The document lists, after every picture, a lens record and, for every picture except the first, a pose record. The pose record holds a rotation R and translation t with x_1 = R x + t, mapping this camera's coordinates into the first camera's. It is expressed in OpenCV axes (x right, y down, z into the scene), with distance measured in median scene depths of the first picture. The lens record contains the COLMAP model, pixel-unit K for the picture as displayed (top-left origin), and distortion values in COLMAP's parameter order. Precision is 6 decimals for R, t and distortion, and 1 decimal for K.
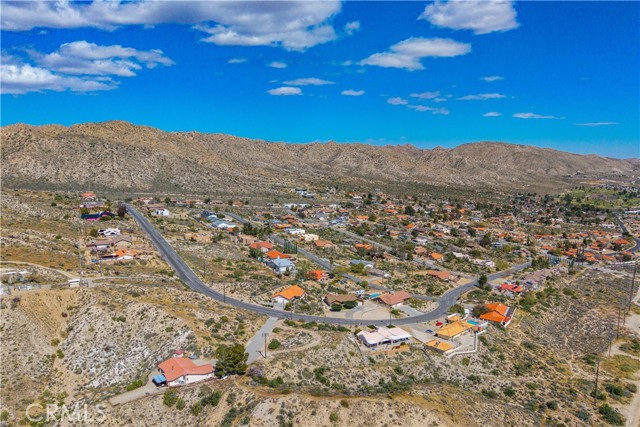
lens RADIAL K [[503.7, 0, 350.0], [0, 503.7, 236.7], [0, 0, 1]] dist [0.062103, -0.092992]
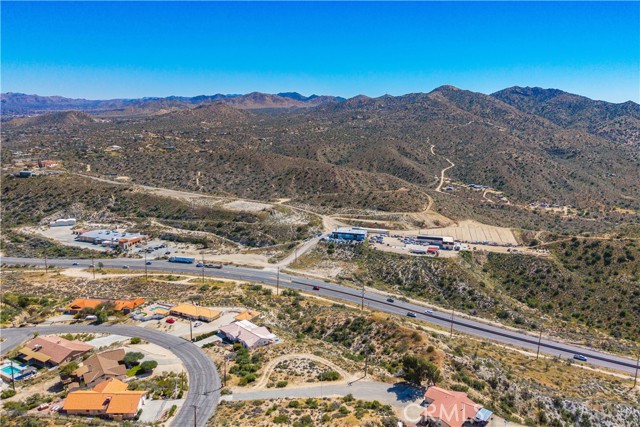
lens RADIAL K [[503.7, 0, 321.7], [0, 503.7, 211.8], [0, 0, 1]] dist [0.062103, -0.092992]
pose [[-0.269337, -0.199298, 0.942199, -0.642050], [0.133540, 0.961172, 0.241485, -0.174401], [-0.953742, 0.190862, -0.232265, 0.866286]]
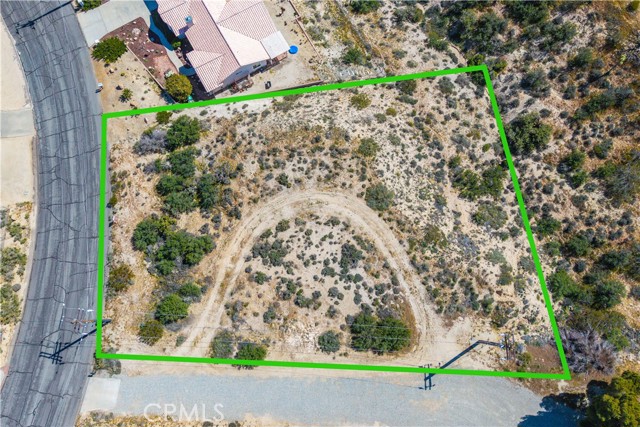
lens RADIAL K [[503.7, 0, 318.9], [0, 503.7, 208.4], [0, 0, 1]] dist [0.062103, -0.092992]
pose [[-0.045418, -0.981769, 0.184570, -0.098483], [0.149509, 0.175999, 0.972970, -0.072089], [-0.987717, 0.071785, 0.138789, 0.747087]]
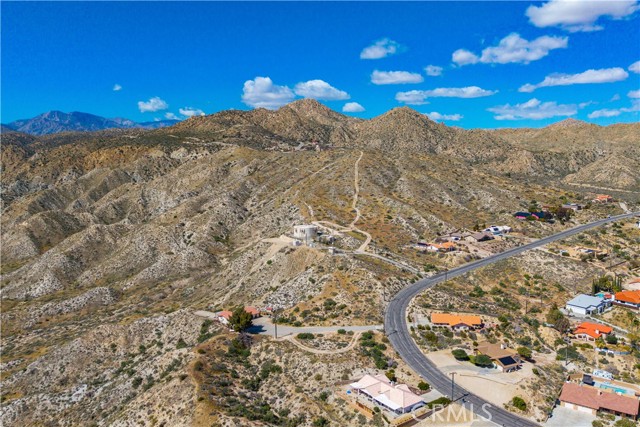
lens RADIAL K [[503.7, 0, 318.0], [0, 503.7, 208.9], [0, 0, 1]] dist [0.062103, -0.092992]
pose [[0.159053, 0.094748, -0.982713, 0.632537], [-0.154355, 0.985530, 0.070037, -0.087615], [0.975129, 0.140547, 0.171377, 0.613484]]
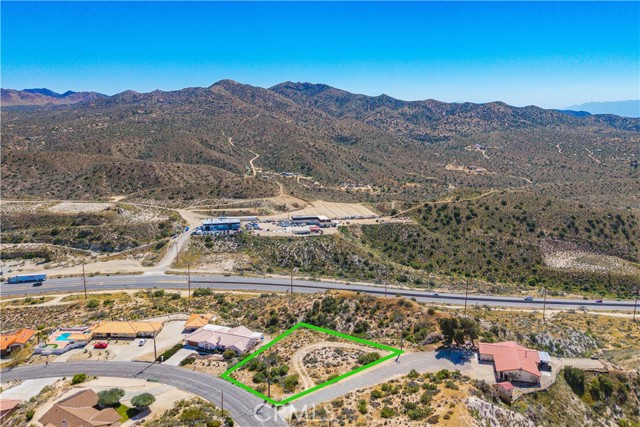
lens RADIAL K [[503.7, 0, 319.1], [0, 503.7, 212.4], [0, 0, 1]] dist [0.062103, -0.092992]
pose [[-0.653497, -0.154589, 0.740975, -0.449300], [0.118143, 0.946094, 0.301577, -0.150641], [-0.747652, 0.284621, -0.600006, 1.071290]]
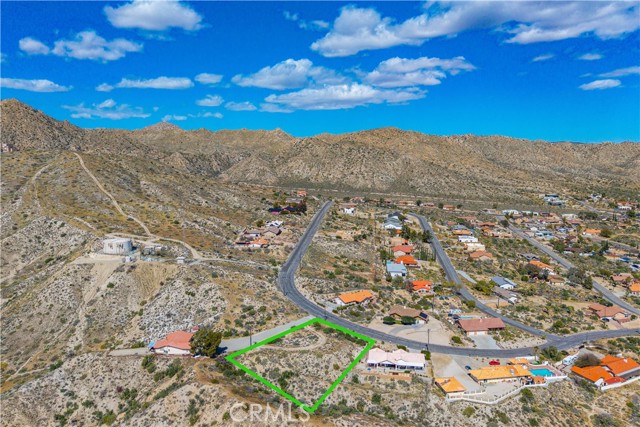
lens RADIAL K [[503.7, 0, 316.4], [0, 503.7, 224.1], [0, 0, 1]] dist [0.062103, -0.092992]
pose [[0.806345, 0.071806, -0.587070, 0.385609], [-0.089098, 0.996023, -0.000550, -0.022617], [0.584696, 0.052750, 0.809536, 0.152182]]
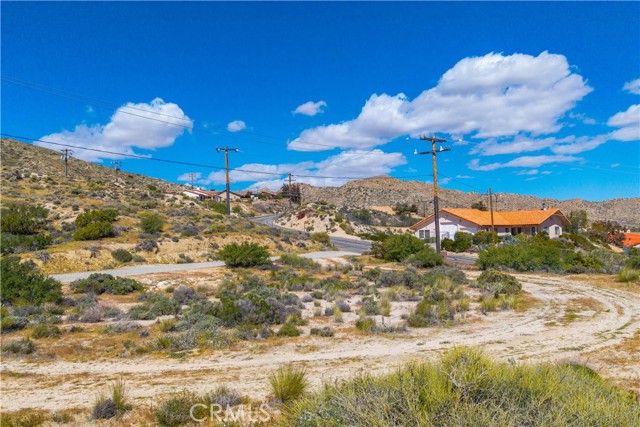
lens RADIAL K [[503.7, 0, 312.7], [0, 503.7, 248.2], [0, 0, 1]] dist [0.062103, -0.092992]
pose [[0.813299, -0.021109, -0.581462, -0.044582], [-0.059828, 0.991011, -0.119660, 0.160832], [0.578761, 0.132107, 0.804725, 0.732955]]
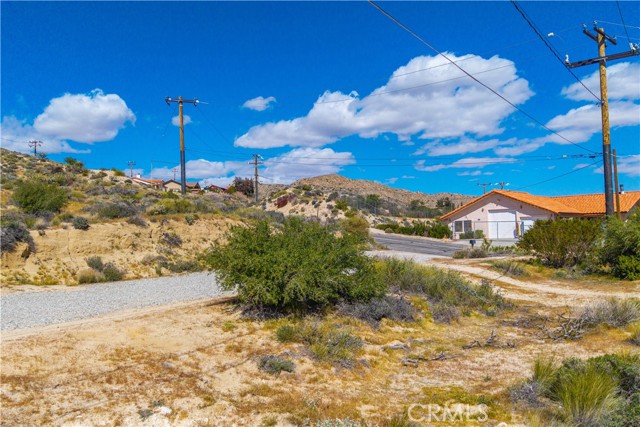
lens RADIAL K [[503.7, 0, 317.2], [0, 503.7, 235.6], [0, 0, 1]] dist [0.062103, -0.092992]
pose [[0.874264, -0.032743, -0.484346, -0.102409], [-0.045028, 0.987952, -0.148064, 0.153075], [0.483359, 0.151256, 0.862256, 0.784353]]
